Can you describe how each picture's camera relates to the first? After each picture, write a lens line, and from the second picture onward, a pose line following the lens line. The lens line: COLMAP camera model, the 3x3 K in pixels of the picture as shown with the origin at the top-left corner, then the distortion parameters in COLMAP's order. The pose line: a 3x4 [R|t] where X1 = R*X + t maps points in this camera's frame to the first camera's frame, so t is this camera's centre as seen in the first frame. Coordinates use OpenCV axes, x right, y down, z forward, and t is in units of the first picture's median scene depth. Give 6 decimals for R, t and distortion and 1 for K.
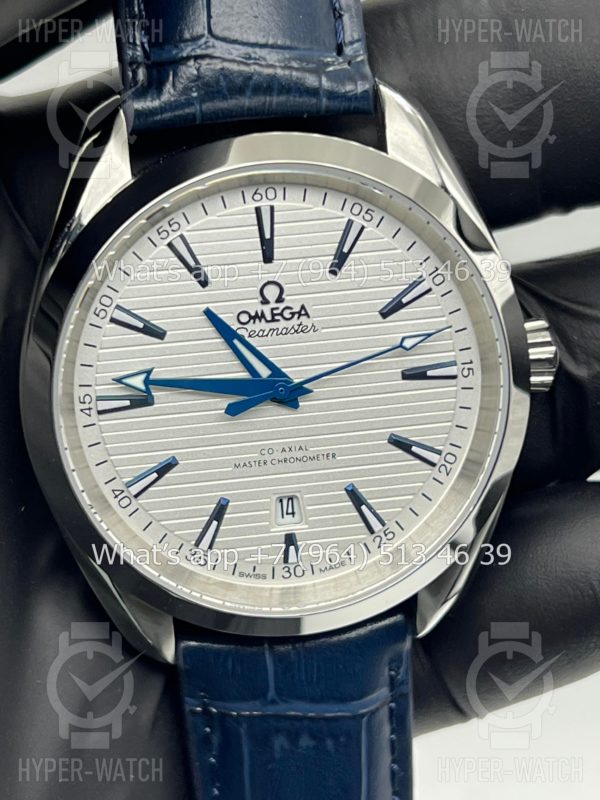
lens RADIAL K [[1815.0, 0, 295.2], [0, 1815.0, 396.5], [0, 0, 1]] dist [0.021699, 0.000000]
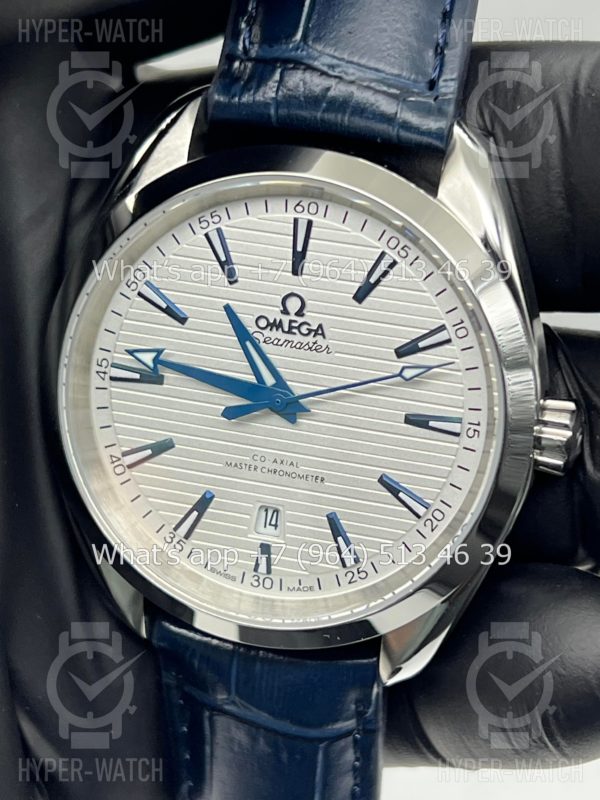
lens RADIAL K [[1815.0, 0, 302.6], [0, 1815.0, 412.8], [0, 0, 1]] dist [0.021699, 0.000000]
pose [[0.917948, 0.249425, -0.308478, 0.313669], [-0.252485, 0.967115, 0.030652, -0.031255], [0.305980, 0.049749, 0.950737, 0.049469]]
